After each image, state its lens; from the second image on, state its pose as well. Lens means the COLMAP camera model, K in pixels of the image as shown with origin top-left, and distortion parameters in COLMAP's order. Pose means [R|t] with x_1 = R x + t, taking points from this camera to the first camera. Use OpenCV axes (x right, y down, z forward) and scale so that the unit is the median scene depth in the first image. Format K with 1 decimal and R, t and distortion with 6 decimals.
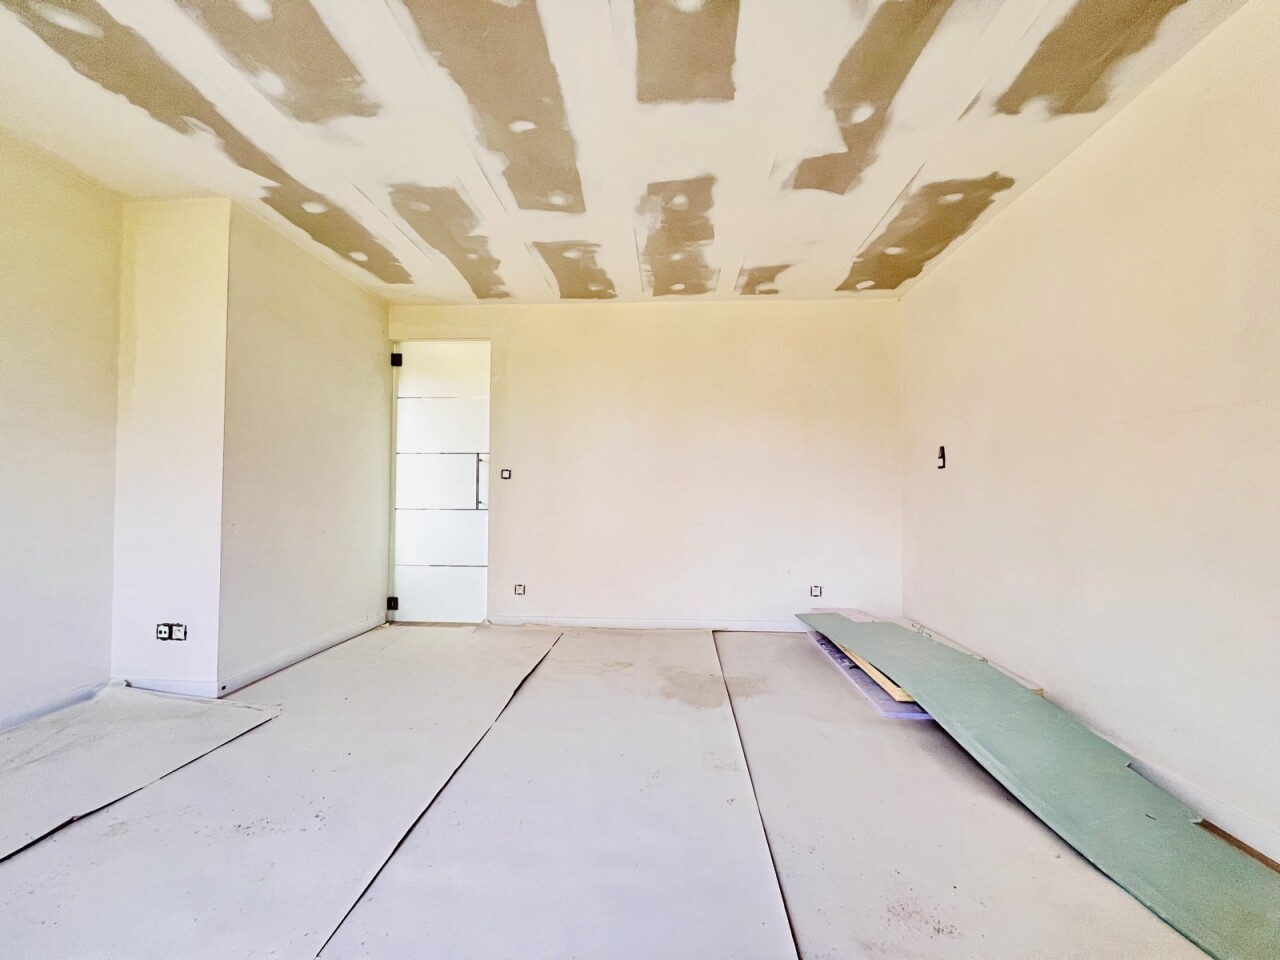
lens RADIAL K [[510.6, 0, 642.2], [0, 510.6, 478.9], [0, 0, 1]] dist [-0.000747, 0.000292]
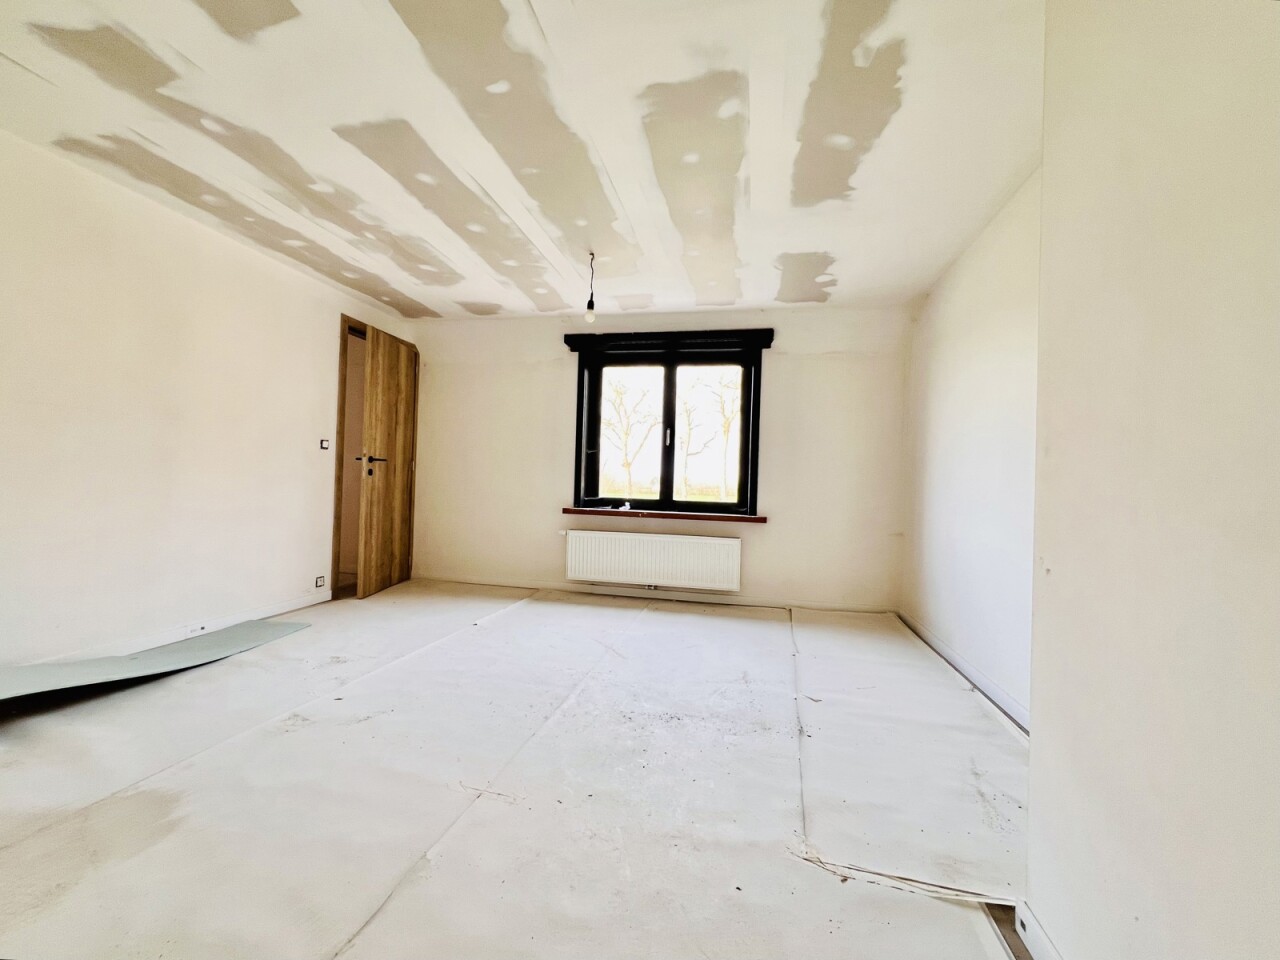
lens RADIAL K [[510.6, 0, 639.9], [0, 510.6, 483.7], [0, 0, 1]] dist [-0.000747, 0.000292]
pose [[-0.988420, -0.038693, 0.146723, -0.688041], [-0.043903, 0.998509, -0.032435, 0.058456], [-0.145250, -0.038501, -0.988646, 1.950665]]
